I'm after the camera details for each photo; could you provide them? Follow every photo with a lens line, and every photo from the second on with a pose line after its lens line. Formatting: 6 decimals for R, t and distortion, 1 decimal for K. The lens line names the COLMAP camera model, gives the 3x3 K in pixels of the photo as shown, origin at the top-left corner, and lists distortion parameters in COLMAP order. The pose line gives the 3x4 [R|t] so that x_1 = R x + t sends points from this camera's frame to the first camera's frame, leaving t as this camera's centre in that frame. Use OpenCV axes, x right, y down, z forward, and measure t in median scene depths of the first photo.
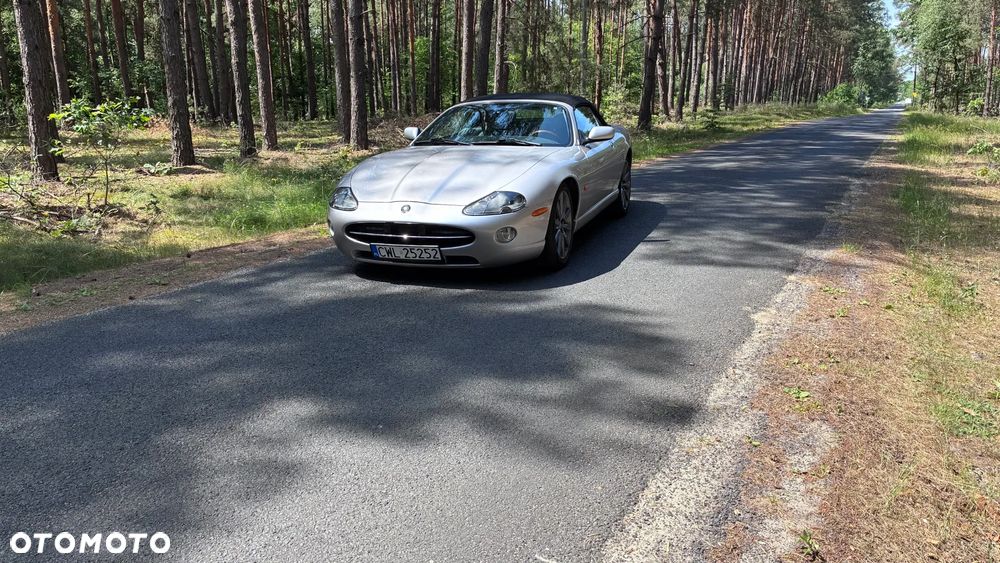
lens RADIAL K [[758.8, 0, 502.4], [0, 758.8, 283.0], [0, 0, 1]] dist [0.047783, -0.047671]
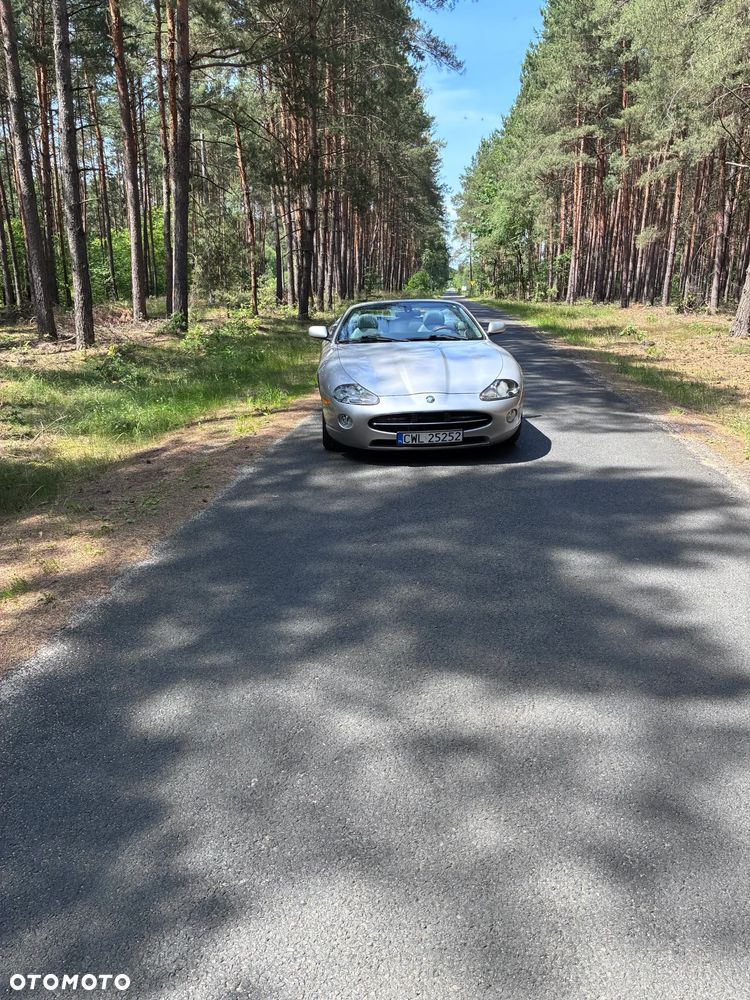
lens RADIAL K [[757.4, 0, 376.2], [0, 757.4, 500.7], [0, 0, 1]] dist [0.030397, -0.001088]
pose [[0.928524, -0.105275, 0.356033, -0.583608], [0.091650, 0.994273, 0.054976, -0.014887], [-0.359782, -0.018416, 0.932855, -0.037494]]
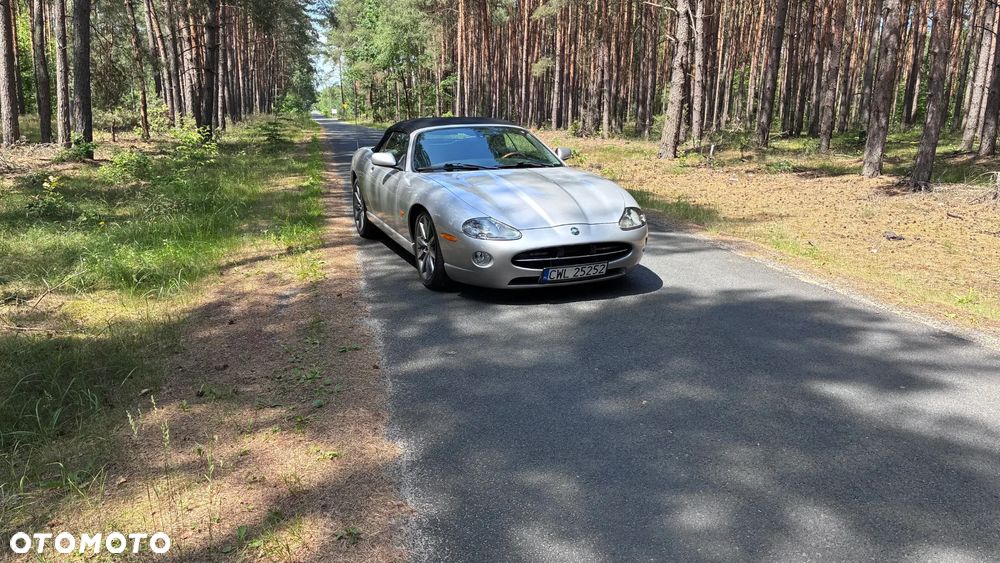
lens RADIAL K [[756.7, 0, 502.3], [0, 756.7, 275.9], [0, 0, 1]] dist [0.048743, -0.041738]
pose [[0.755152, -0.137784, 0.640906, -0.832414], [0.149889, 0.988054, 0.035807, -0.082775], [-0.638183, 0.069025, 0.766784, 0.237779]]
